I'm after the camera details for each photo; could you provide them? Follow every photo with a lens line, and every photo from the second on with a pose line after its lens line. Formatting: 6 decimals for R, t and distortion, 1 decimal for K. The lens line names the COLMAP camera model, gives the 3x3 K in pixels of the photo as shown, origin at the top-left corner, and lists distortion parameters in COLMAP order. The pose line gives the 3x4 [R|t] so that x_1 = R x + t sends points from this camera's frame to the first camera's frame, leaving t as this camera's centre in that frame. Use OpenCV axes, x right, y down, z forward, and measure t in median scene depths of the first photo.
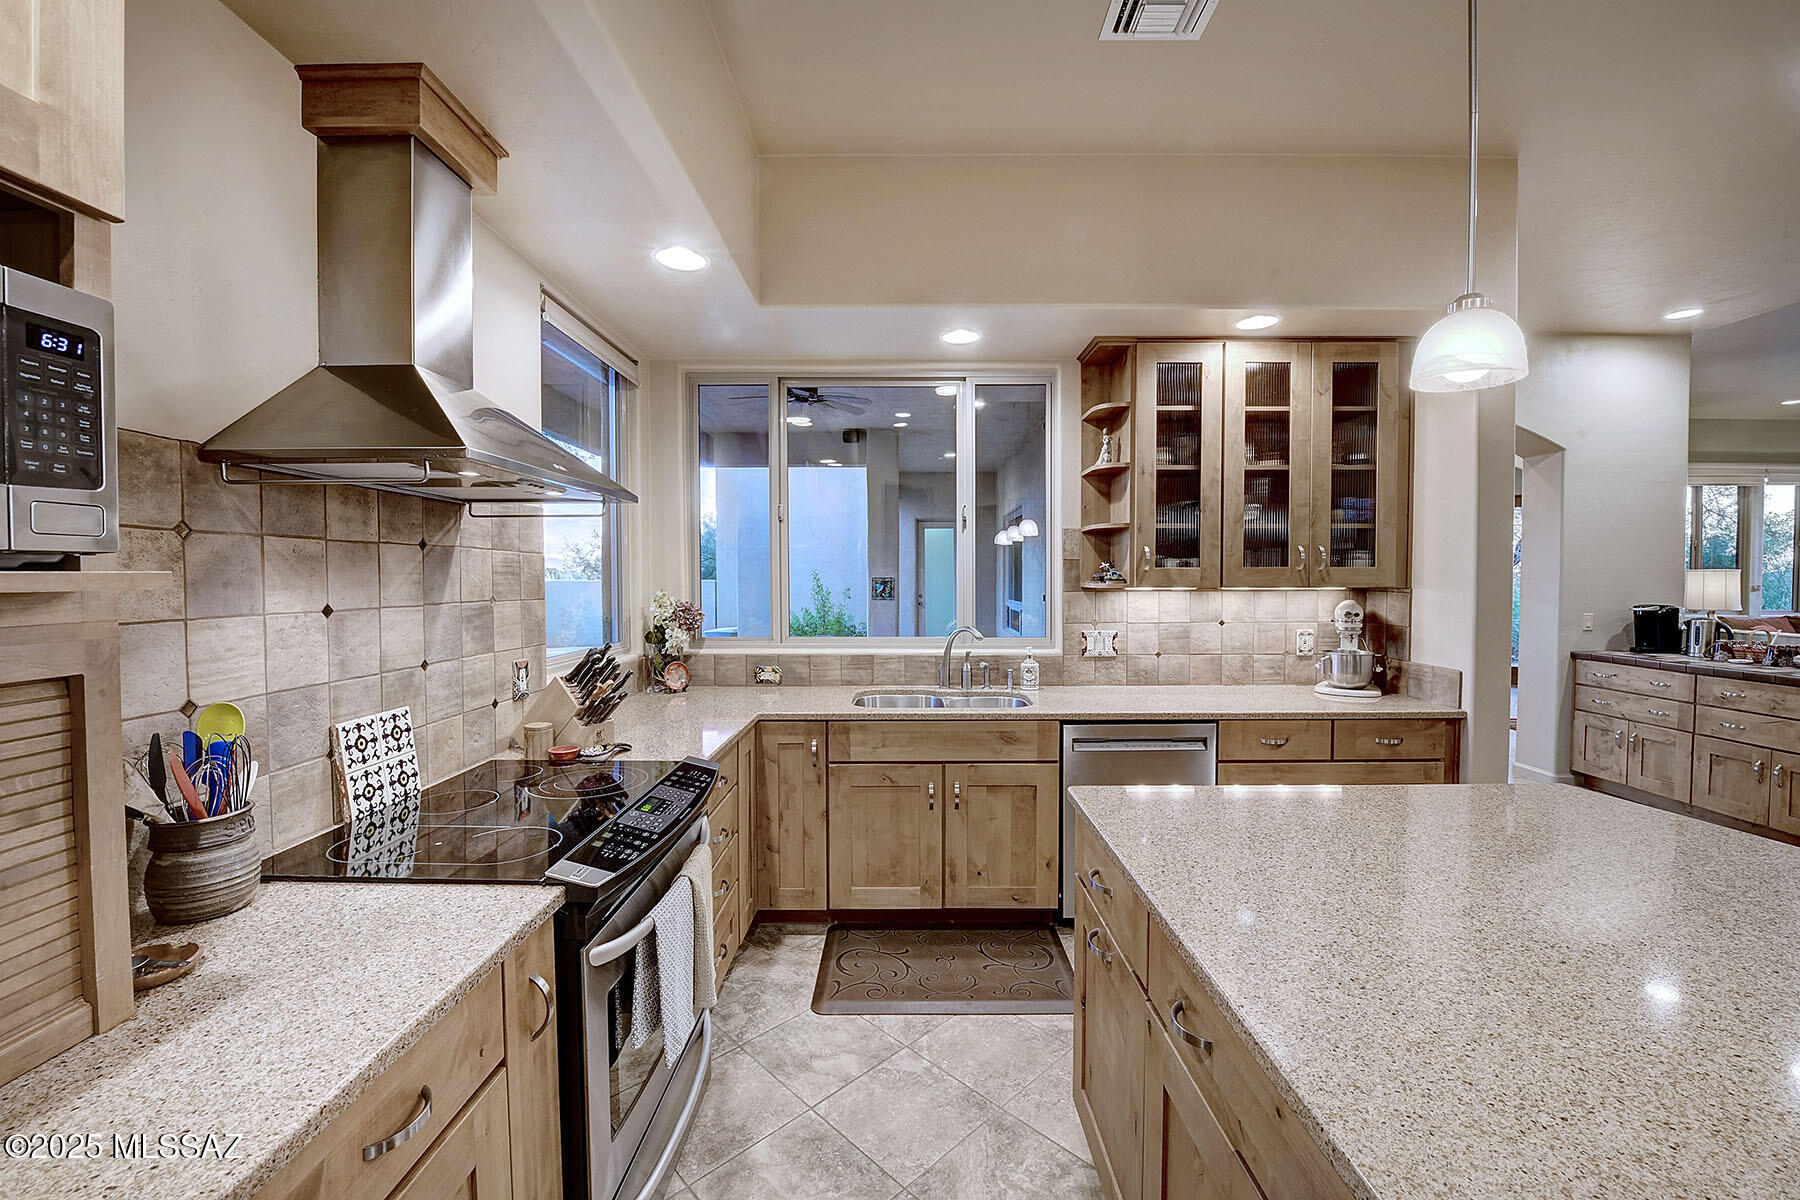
lens RADIAL K [[766.6, 0, 889.3], [0, 766.6, 595.2], [0, 0, 1]] dist [-0.001176, -0.000274]
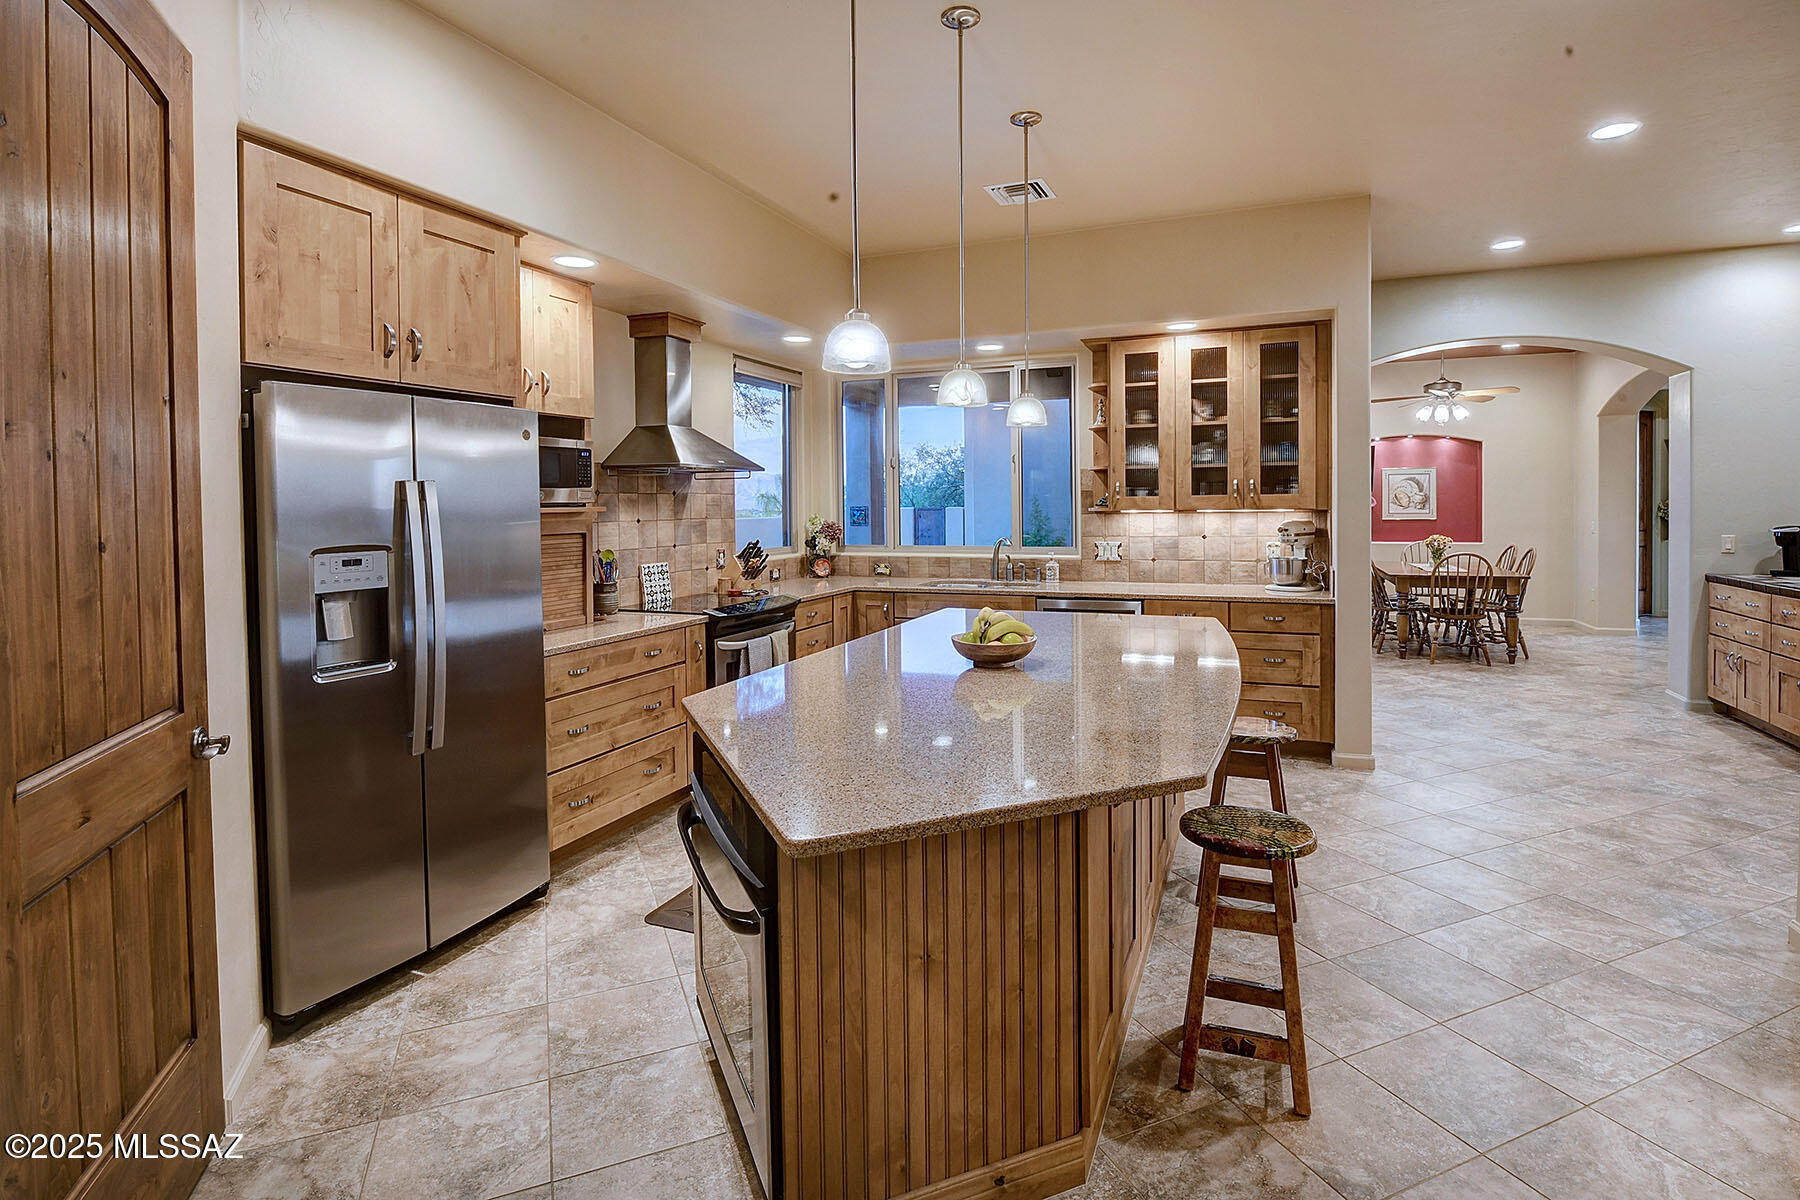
lens RADIAL K [[923.1, 0, 907.2], [0, 923.1, 499.6], [0, 0, 1]] dist [0.004805, 0.000651]
pose [[0.936180, -0.011105, -0.351344, 0.566228], [0.001151, 0.999592, -0.028527, 0.018293], [0.351518, 0.026302, 0.935812, -0.747630]]
